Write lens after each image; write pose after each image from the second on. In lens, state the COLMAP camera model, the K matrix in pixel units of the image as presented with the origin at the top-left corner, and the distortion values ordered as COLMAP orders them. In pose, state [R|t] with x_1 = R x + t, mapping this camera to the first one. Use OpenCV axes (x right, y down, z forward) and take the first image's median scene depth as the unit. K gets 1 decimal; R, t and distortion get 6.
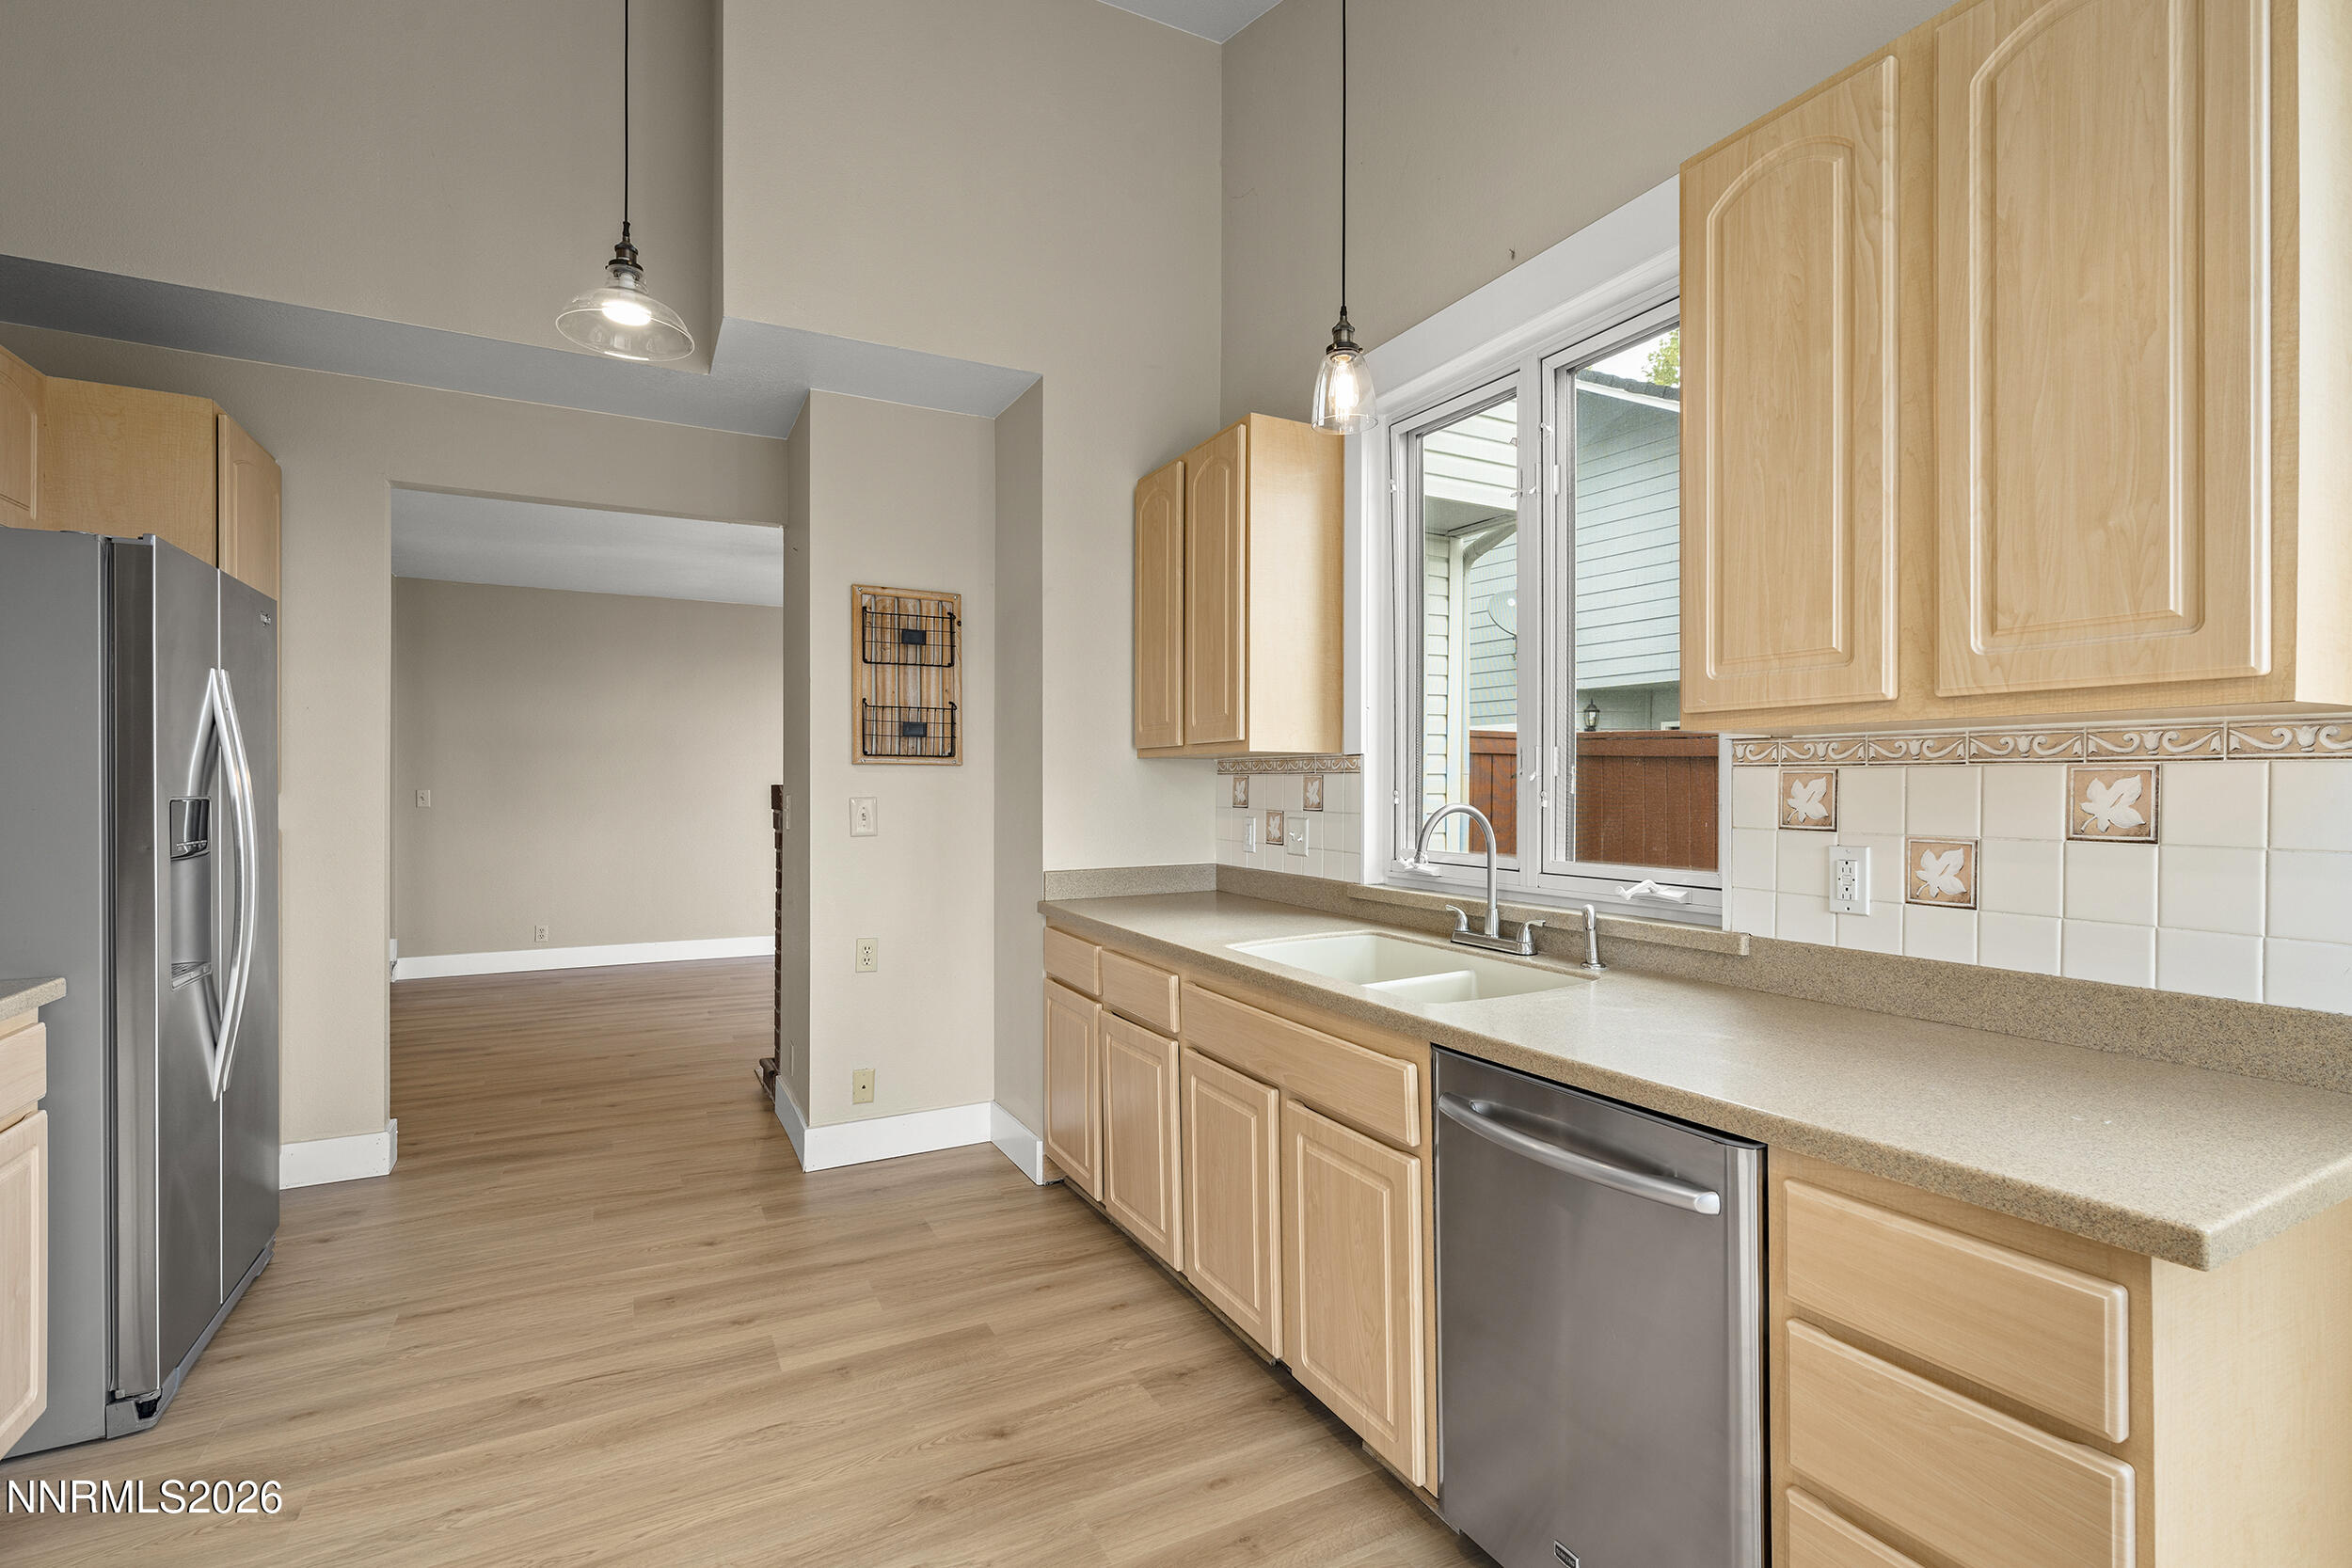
lens RADIAL K [[1057.4, 0, 1180.0], [0, 1057.4, 777.3], [0, 0, 1]] dist [-0.007358, 0.000551]
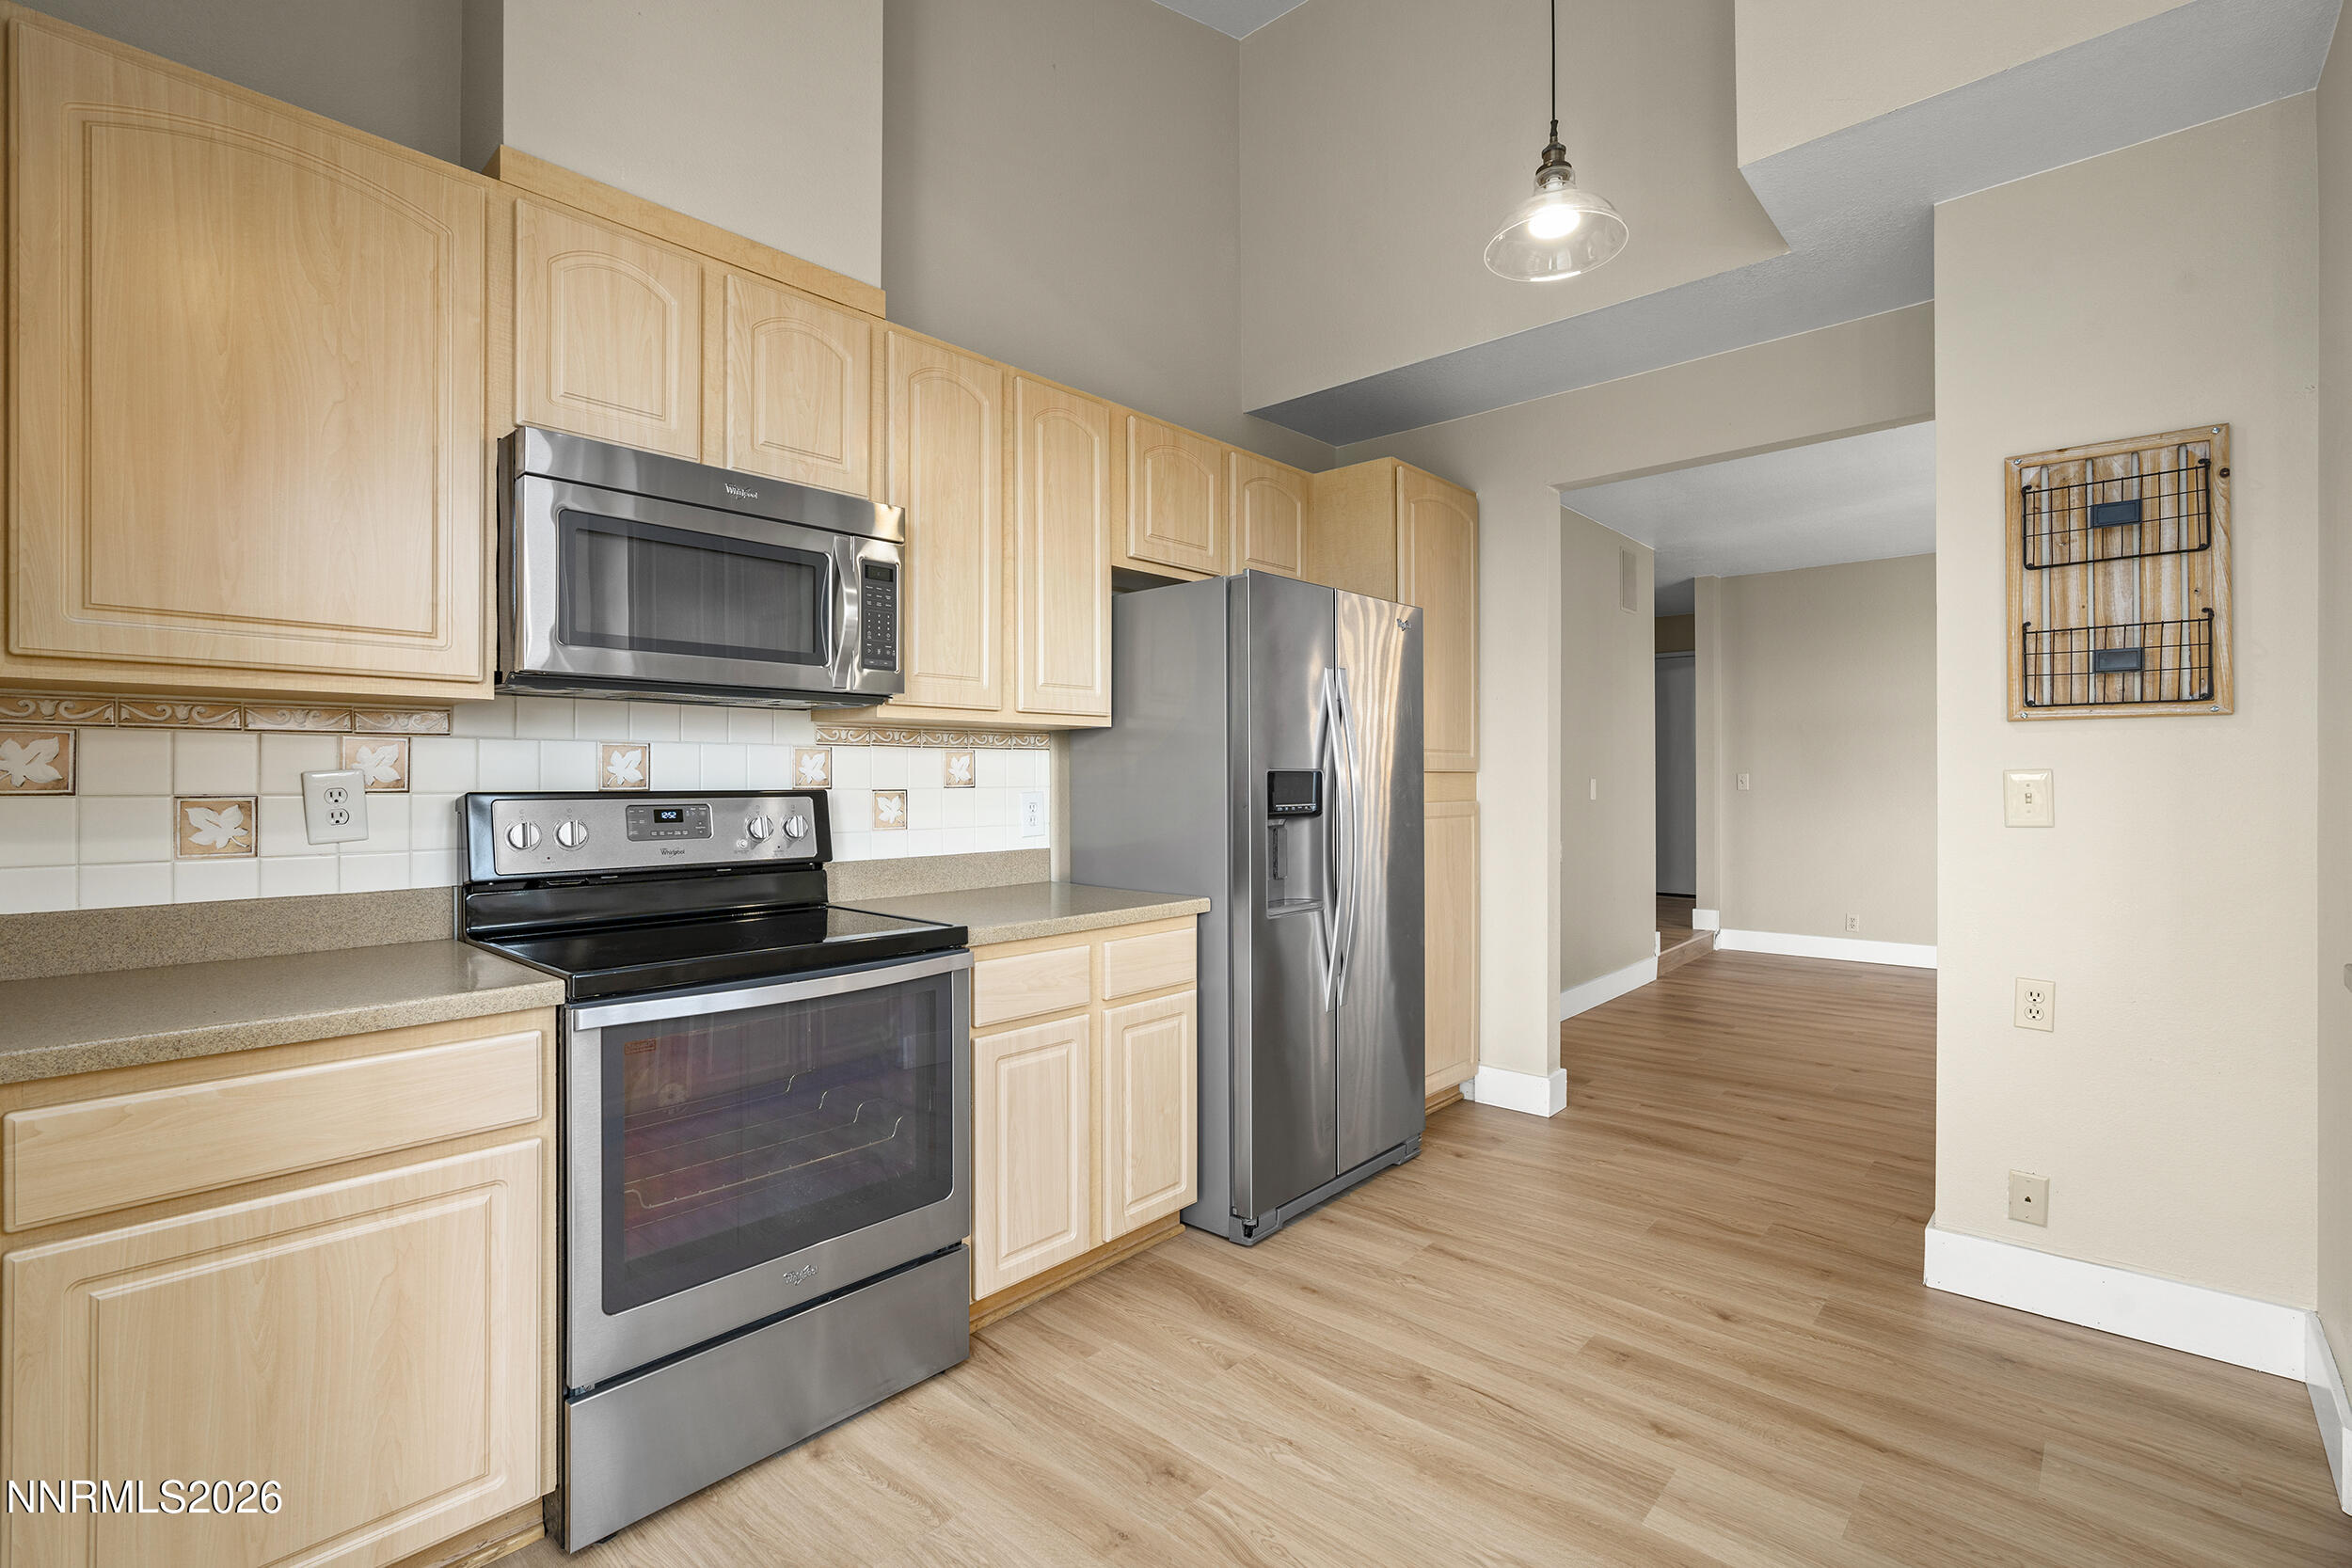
lens RADIAL K [[1036.3, 0, 1254.9], [0, 1036.3, 773.5], [0, 0, 1]] dist [-0.002644, 0.000330]
pose [[0.369532, -0.007798, -0.929185, 0.131219], [0.012881, 0.999912, -0.003269, 0.017400], [0.929129, -0.010761, 0.369600, 0.298106]]
